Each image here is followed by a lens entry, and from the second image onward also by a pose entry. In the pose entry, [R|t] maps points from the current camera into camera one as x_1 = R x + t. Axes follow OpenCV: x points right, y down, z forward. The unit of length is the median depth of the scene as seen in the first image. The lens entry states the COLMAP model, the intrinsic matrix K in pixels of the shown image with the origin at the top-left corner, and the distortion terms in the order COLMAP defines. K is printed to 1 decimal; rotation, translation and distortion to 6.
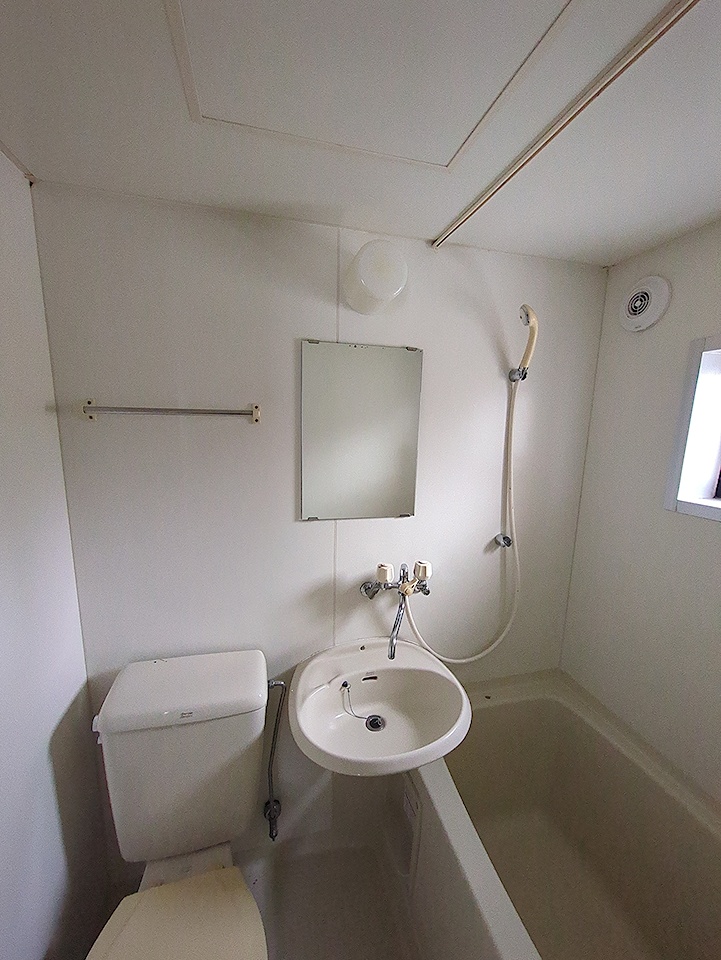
lens RADIAL K [[380.1, 0, 362.4], [0, 380.1, 480.9], [0, 0, 1]] dist [0.001355, 0.000050]
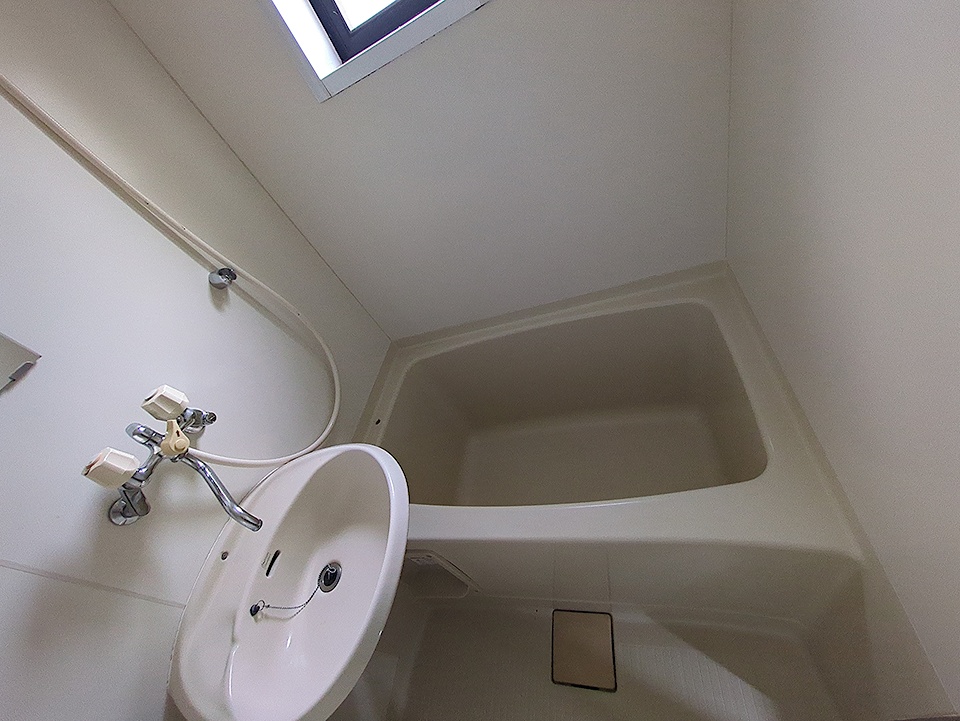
lens RADIAL K [[380.1, 0, 483.4], [0, 380.1, 360.8], [0, 0, 1]] dist [0.001355, 0.000050]
pose [[0.338735, -0.782656, 0.522214, 0.074043], [0.546363, 0.615482, 0.568040, 0.135533], [-0.765993, 0.092903, 0.636100, 0.279300]]
